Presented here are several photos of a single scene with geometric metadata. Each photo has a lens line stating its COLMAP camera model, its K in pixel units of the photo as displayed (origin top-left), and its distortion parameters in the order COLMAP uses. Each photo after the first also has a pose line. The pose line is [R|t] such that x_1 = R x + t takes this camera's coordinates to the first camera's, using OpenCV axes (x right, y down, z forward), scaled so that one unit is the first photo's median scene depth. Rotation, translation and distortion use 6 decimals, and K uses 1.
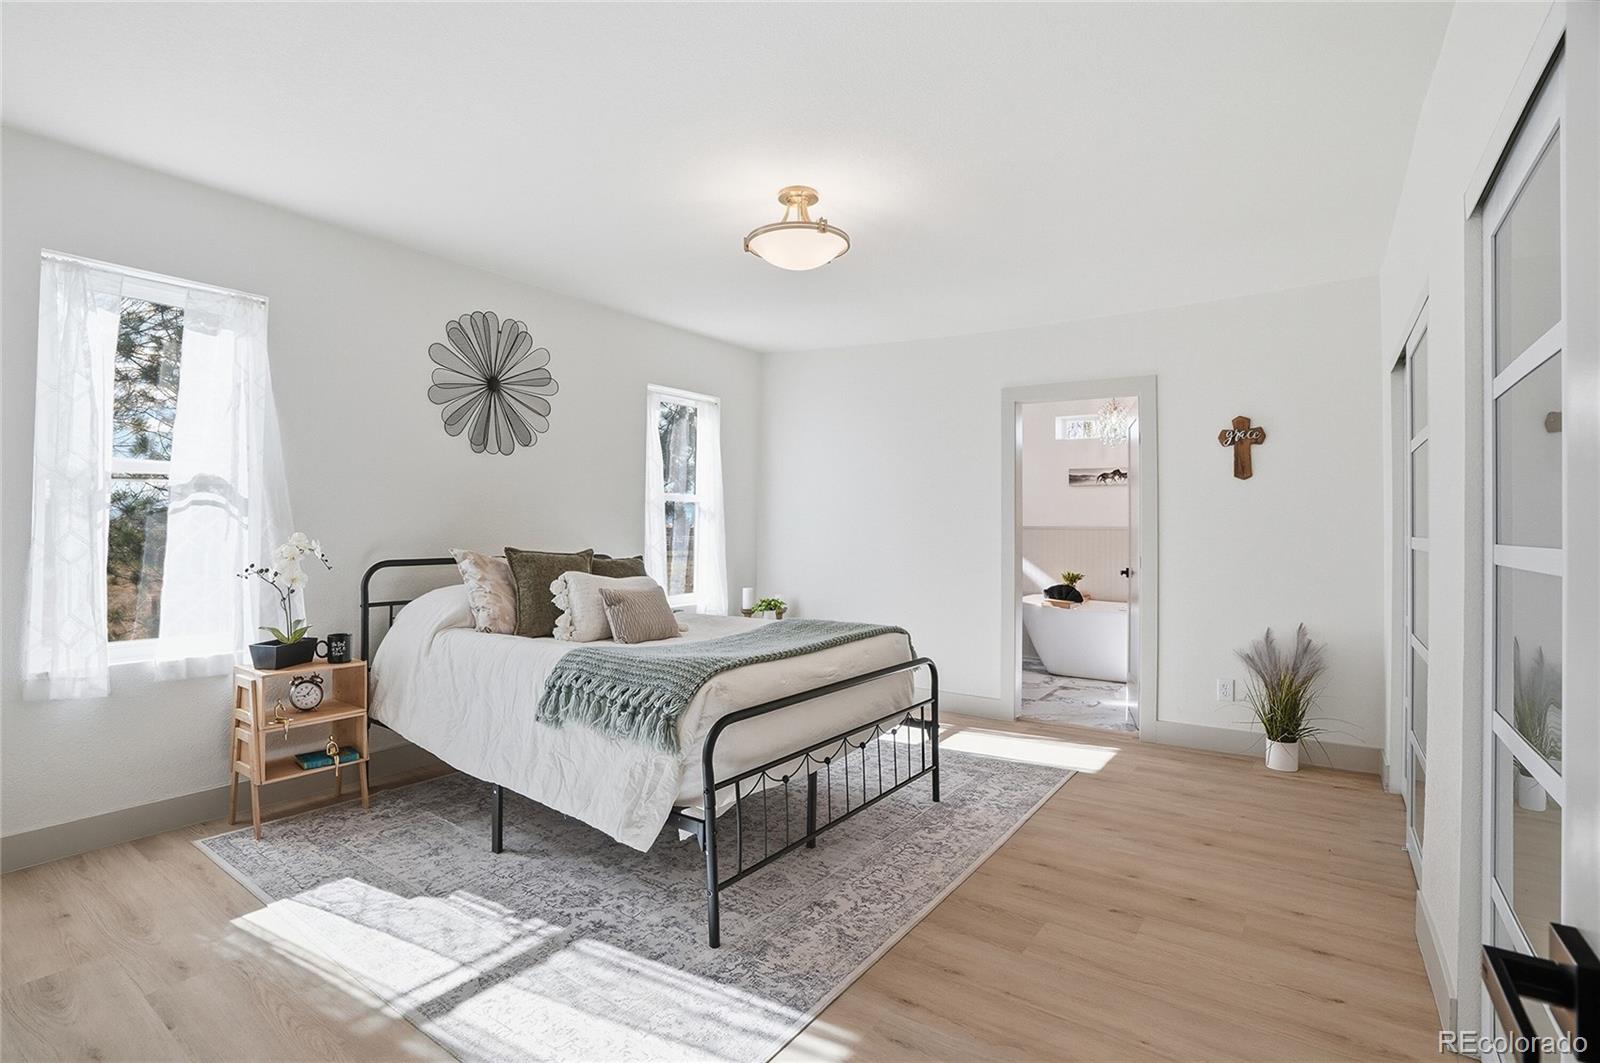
lens RADIAL K [[735.6, 0, 799.8], [0, 735.6, 517.8], [0, 0, 1]] dist [-0.014318, 0.000067]
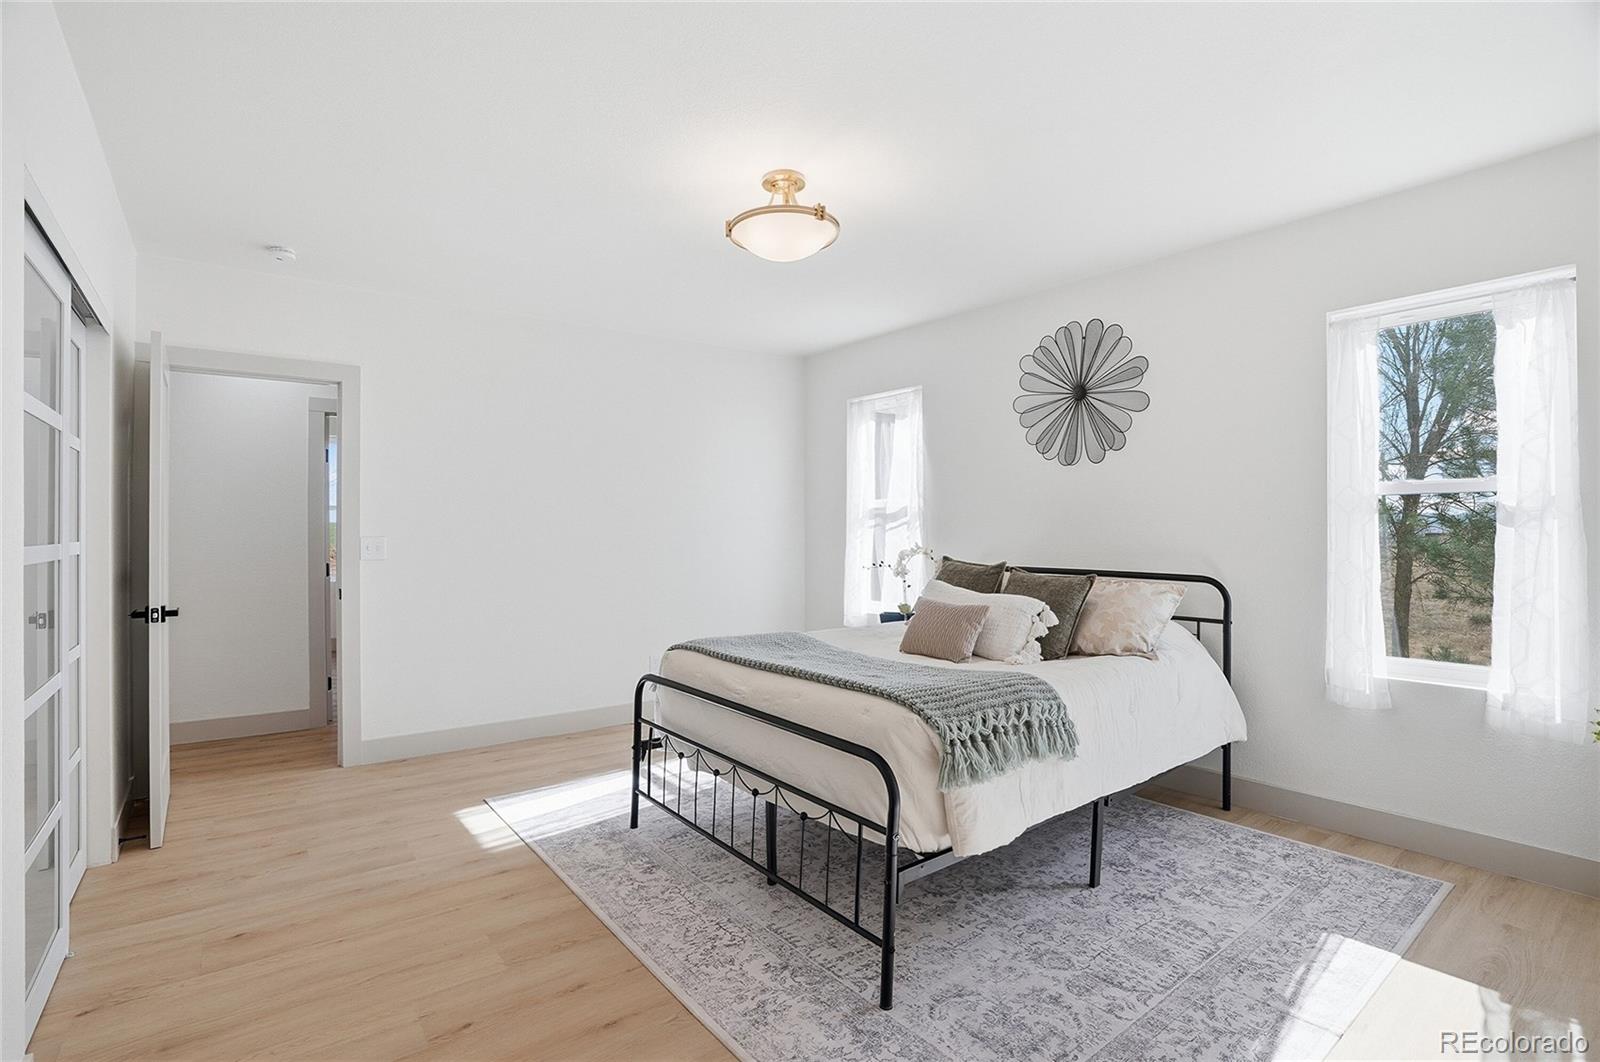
lens RADIAL K [[748.1, 0, 795.1], [0, 748.1, 530.7], [0, 0, 1]] dist [-0.072757, 0.029756]
pose [[-0.273225, -0.018312, -0.961776, 0.845380], [-0.001997, 0.999827, -0.018469, 0.026422], [0.961948, -0.003126, -0.273214, 1.210749]]
